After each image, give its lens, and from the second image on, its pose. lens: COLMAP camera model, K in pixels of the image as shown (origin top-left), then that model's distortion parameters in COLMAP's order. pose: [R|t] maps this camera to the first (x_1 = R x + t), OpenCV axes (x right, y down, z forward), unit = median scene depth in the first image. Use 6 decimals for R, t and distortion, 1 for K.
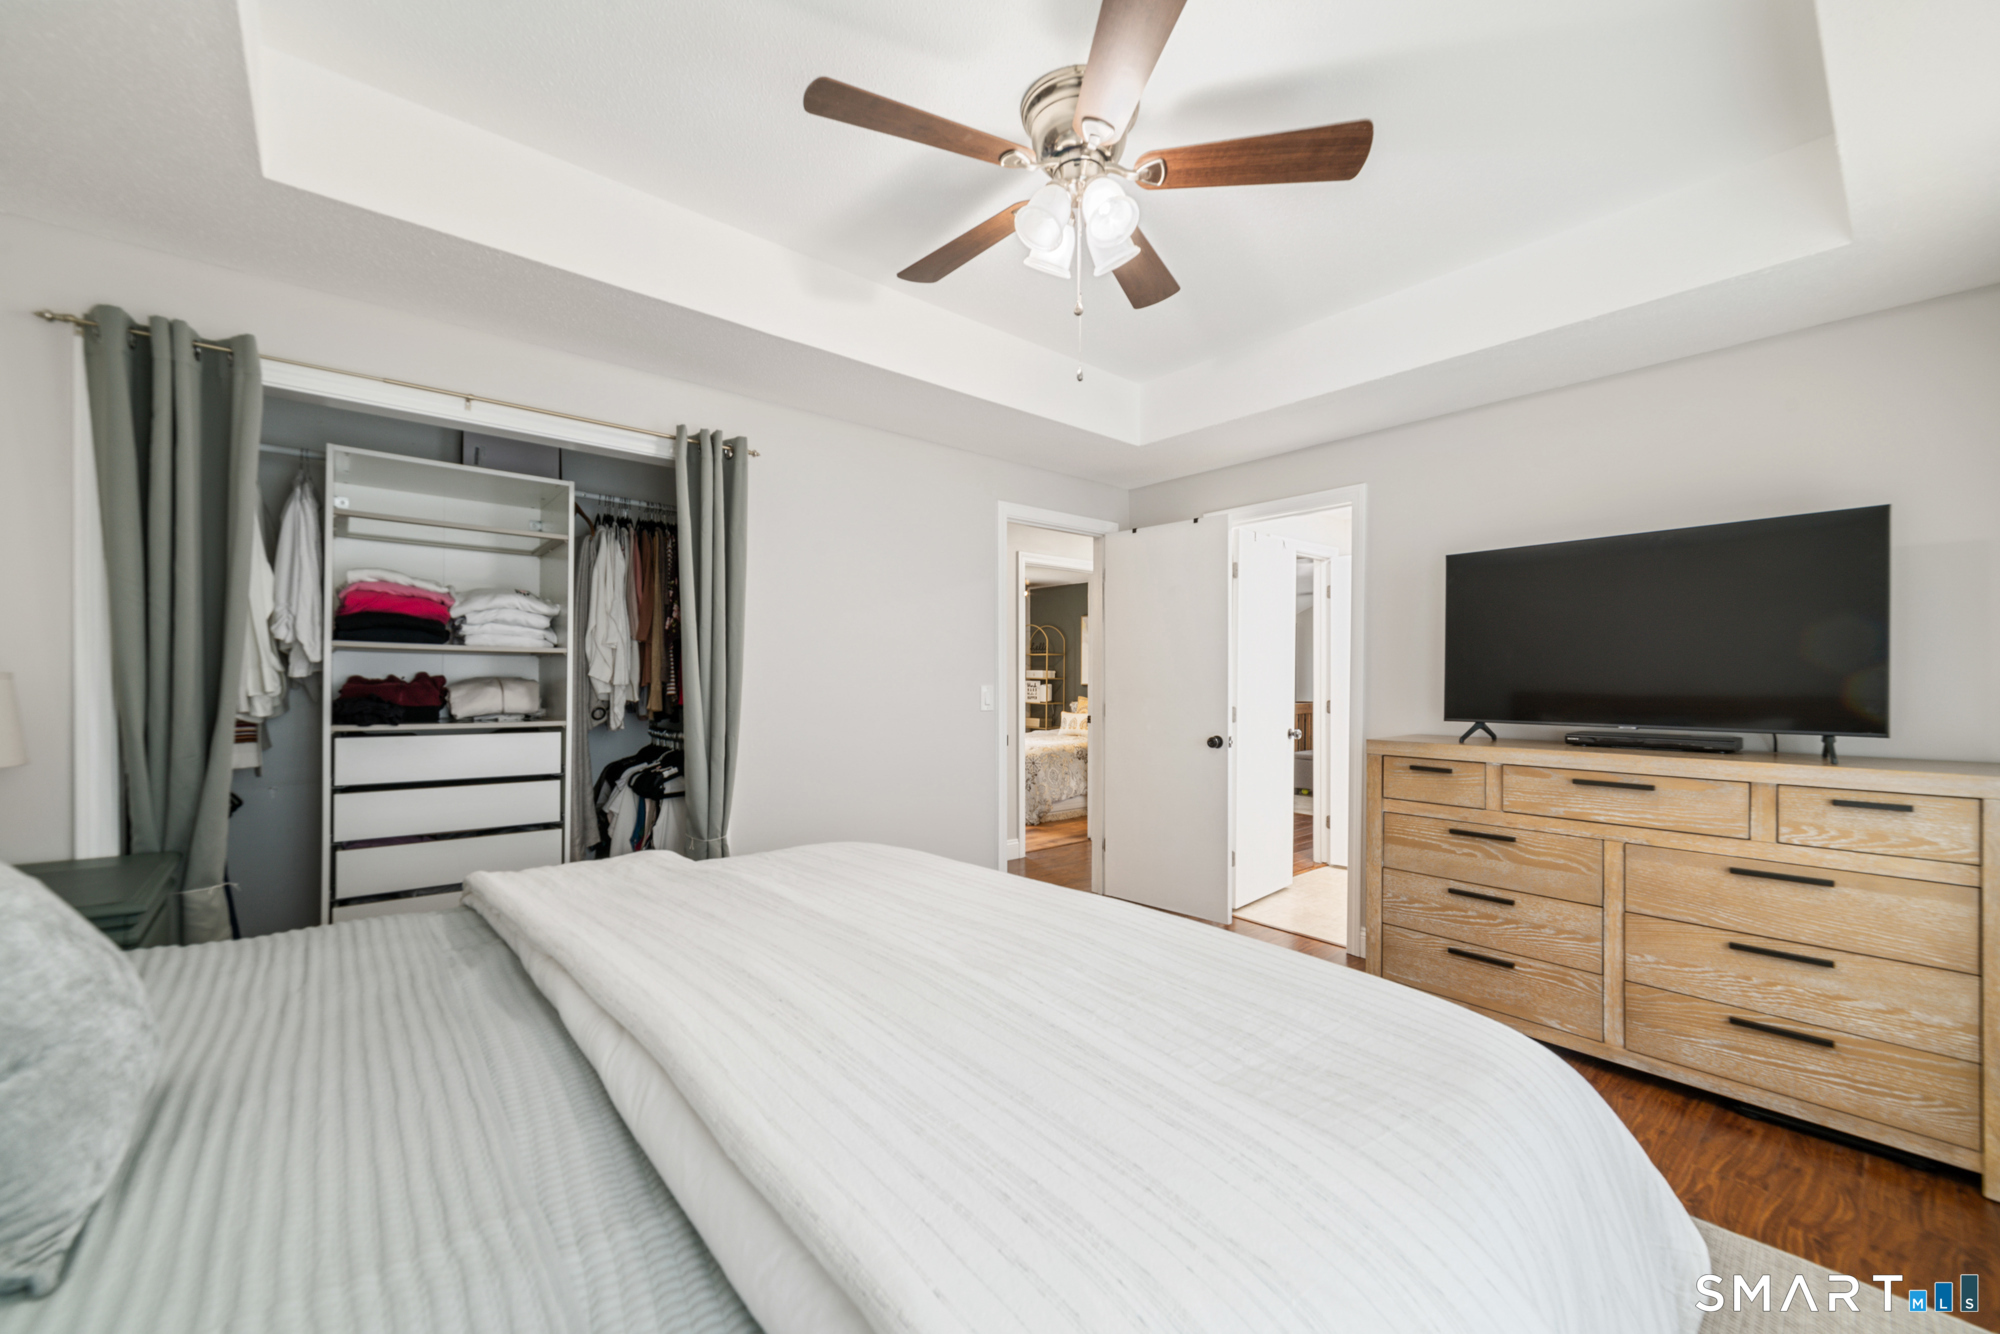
lens RADIAL K [[781.0, 0, 993.6], [0, 781.0, 675.3], [0, 0, 1]] dist [0.000950, 0.000946]
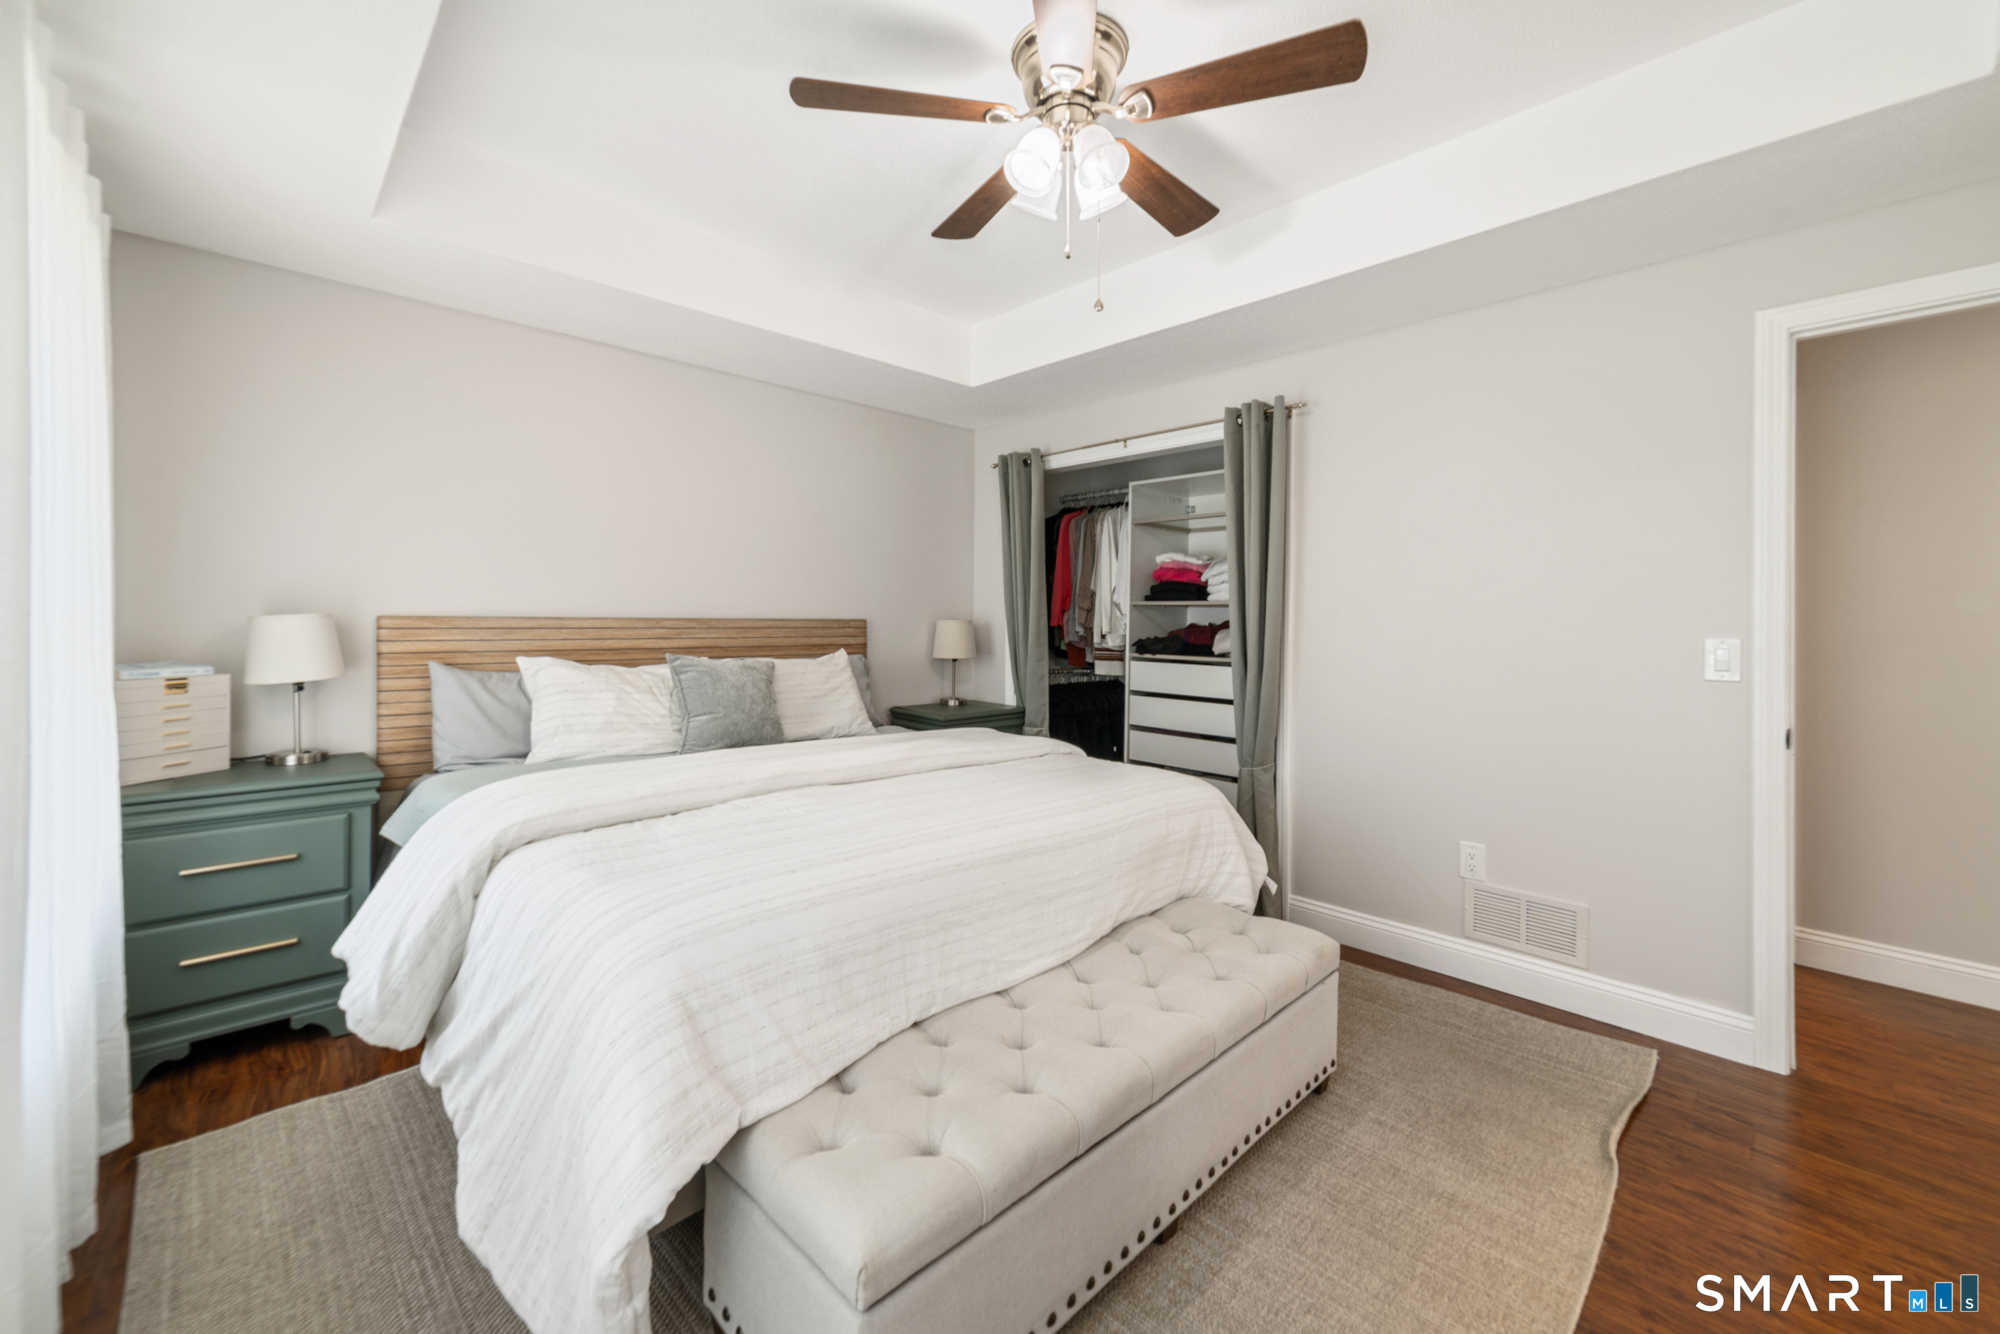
lens RADIAL K [[781.0, 0, 972.6], [0, 781.0, 629.3], [0, 0, 1]] dist [0.000950, 0.000946]
pose [[0.056168, 0.005392, -0.998407, 0.553260], [-0.002433, 0.999983, 0.005264, 0.004639], [0.998418, 0.002133, 0.056180, 0.410991]]
